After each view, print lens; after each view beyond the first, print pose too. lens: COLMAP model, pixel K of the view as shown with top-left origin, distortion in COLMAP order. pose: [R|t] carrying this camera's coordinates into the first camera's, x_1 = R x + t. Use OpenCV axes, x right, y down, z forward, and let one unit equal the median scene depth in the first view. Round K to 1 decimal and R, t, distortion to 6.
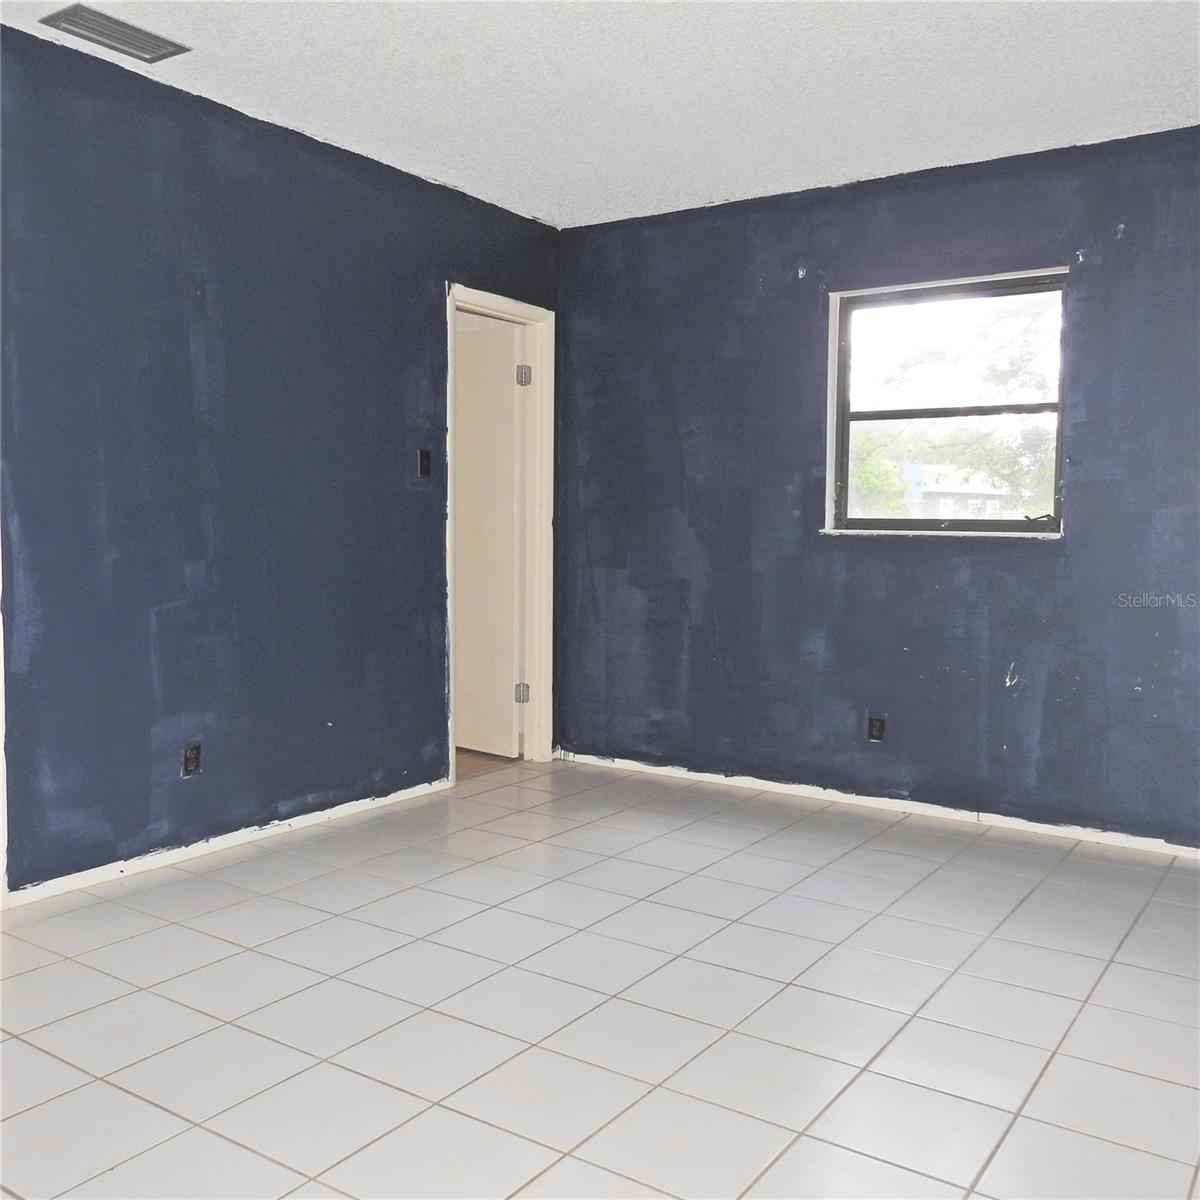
lens RADIAL K [[1153.3, 0, 598.3], [0, 1153.3, 599.6], [0, 0, 1]] dist [0.000959, 0.000000]
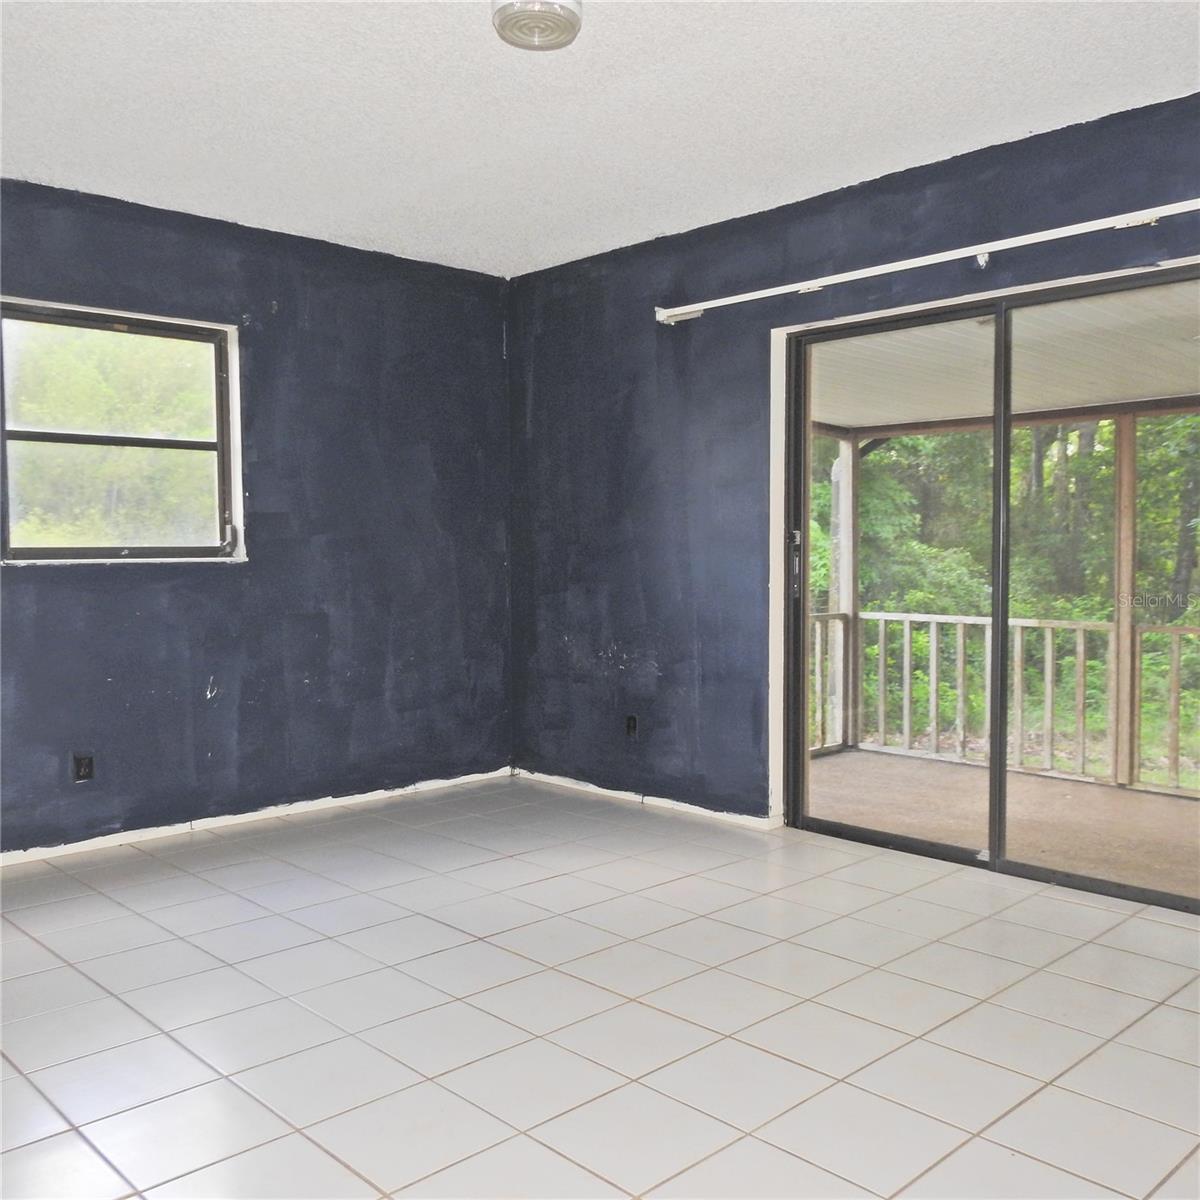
lens RADIAL K [[1153.3, 0, 598.1], [0, 1153.3, 600.0], [0, 0, 1]] dist [0.000959, 0.000000]
pose [[0.215098, -0.061707, 0.974641, -0.629682], [0.074538, 0.996128, 0.046617, -0.041646], [-0.973744, 0.062620, 0.218865, 0.397863]]
